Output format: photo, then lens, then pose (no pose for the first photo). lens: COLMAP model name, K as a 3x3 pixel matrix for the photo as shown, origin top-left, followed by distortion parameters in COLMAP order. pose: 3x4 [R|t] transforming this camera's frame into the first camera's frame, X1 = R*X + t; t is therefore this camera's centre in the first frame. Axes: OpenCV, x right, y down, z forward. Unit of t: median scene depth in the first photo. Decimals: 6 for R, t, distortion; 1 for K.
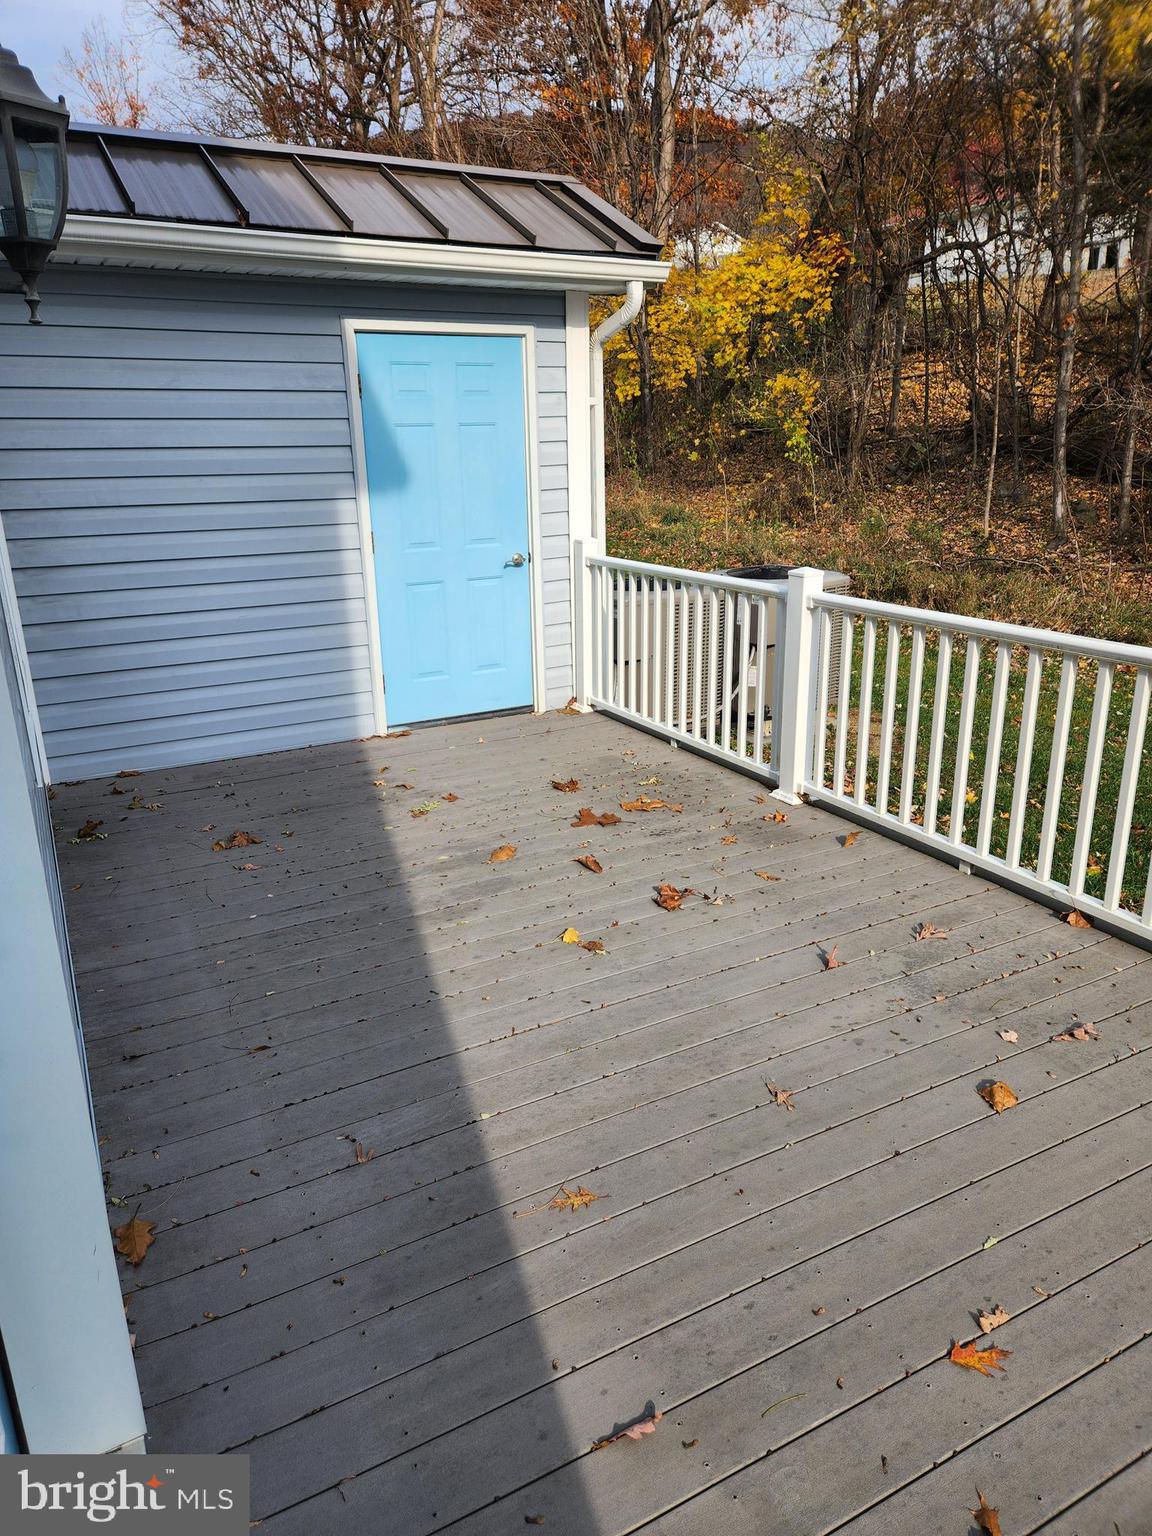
lens RADIAL K [[1017.4, 0, 576.5], [0, 1017.4, 766.7], [0, 0, 1]] dist [0.058114, -0.010247]
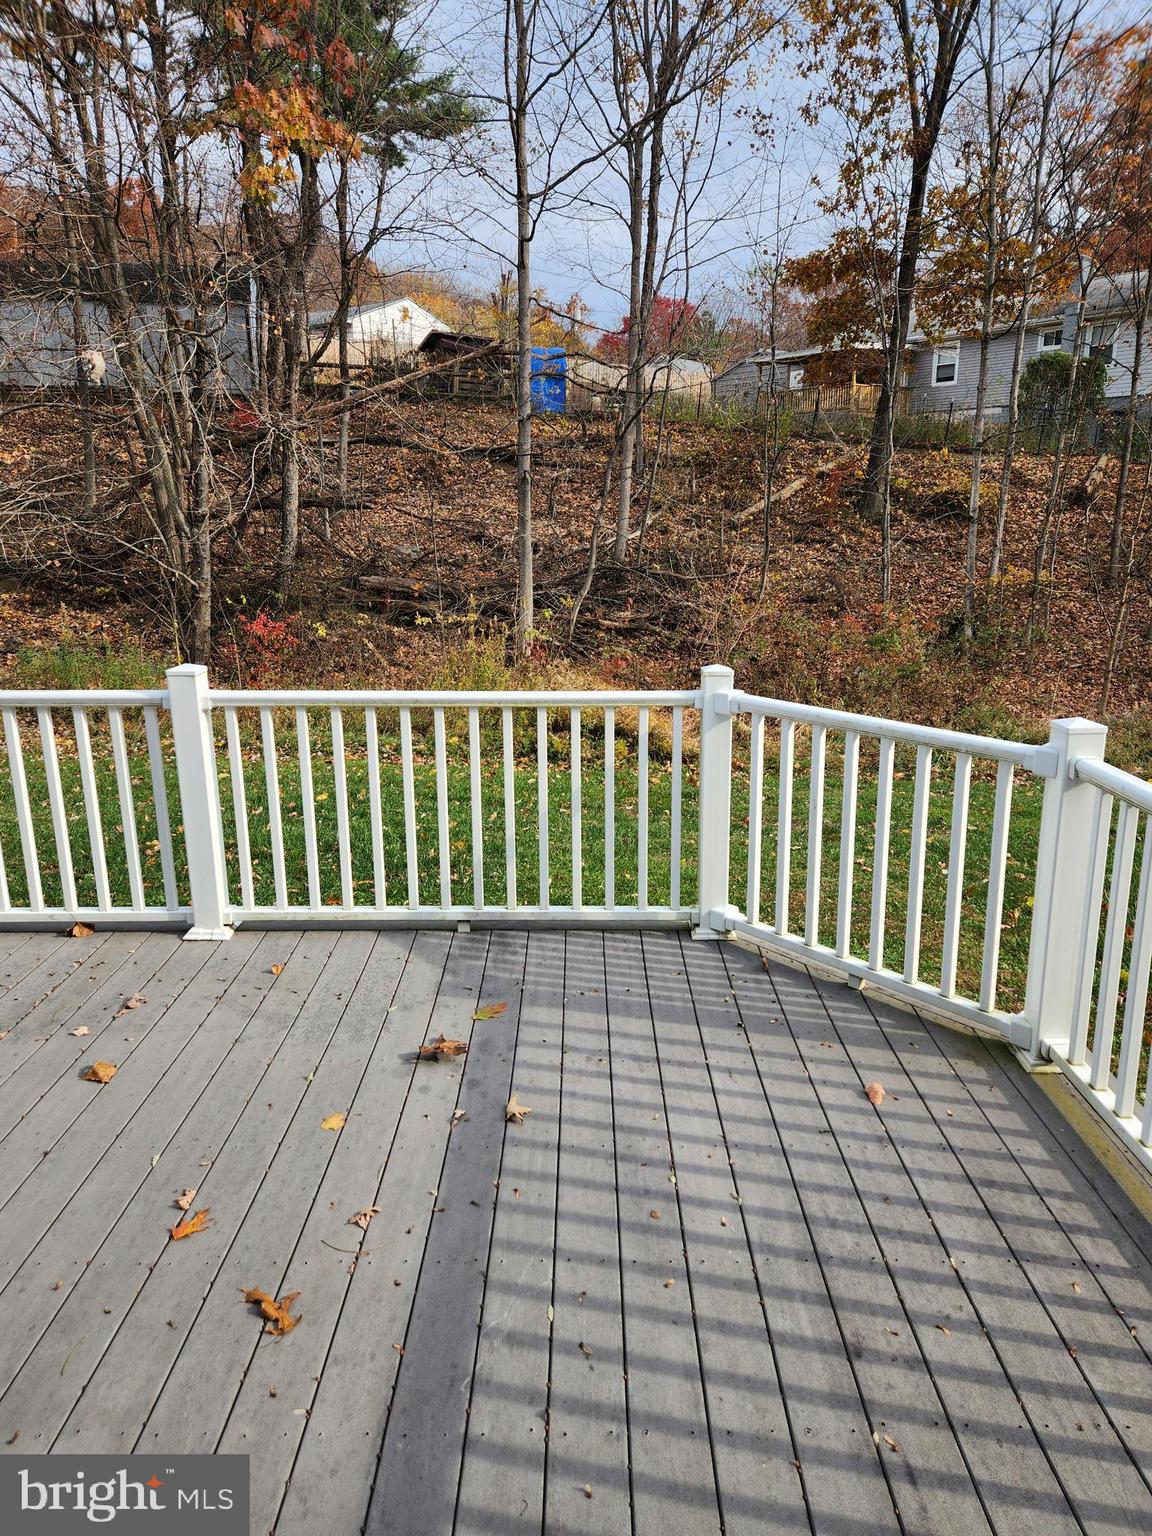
lens RADIAL K [[1017.4, 0, 575.1], [0, 1017.4, 765.1], [0, 0, 1]] dist [0.058114, -0.010247]
pose [[0.471131, -0.193637, 0.860547, -0.251184], [0.262954, 0.962079, 0.072522, 0.038272], [-0.841957, 0.192117, 0.504183, -0.094962]]
